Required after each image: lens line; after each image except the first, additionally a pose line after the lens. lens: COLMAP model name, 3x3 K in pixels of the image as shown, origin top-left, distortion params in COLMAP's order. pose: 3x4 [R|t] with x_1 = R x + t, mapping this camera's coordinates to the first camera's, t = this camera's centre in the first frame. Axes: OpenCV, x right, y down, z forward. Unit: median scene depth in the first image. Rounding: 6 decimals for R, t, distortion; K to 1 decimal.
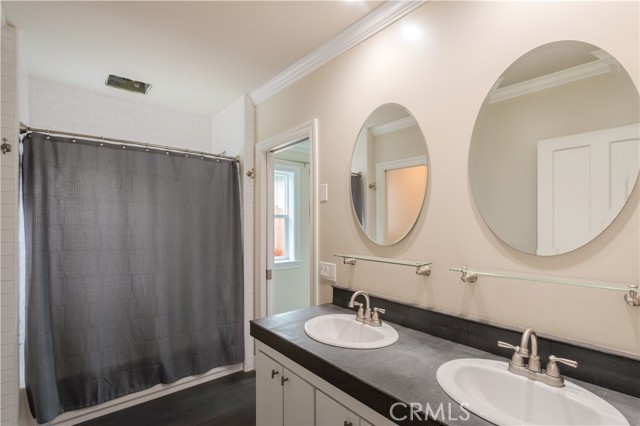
lens RADIAL K [[305.8, 0, 320.7], [0, 305.8, 227.1], [0, 0, 1]] dist [0.026024, 0.000026]
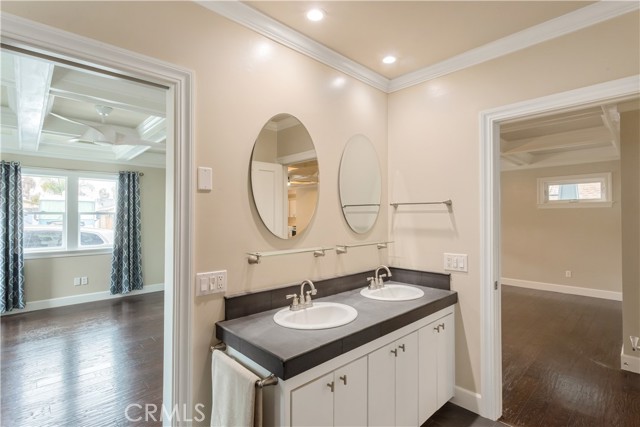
lens RADIAL K [[308.9, 0, 320.0], [0, 308.9, 213.5], [0, 0, 1]] dist [-0.001760, 0.000103]
pose [[-0.060077, -0.011836, 0.998124, -0.958232], [-0.009256, 0.999893, 0.011300, -0.050497], [-0.998151, -0.008559, -0.060180, 0.972212]]
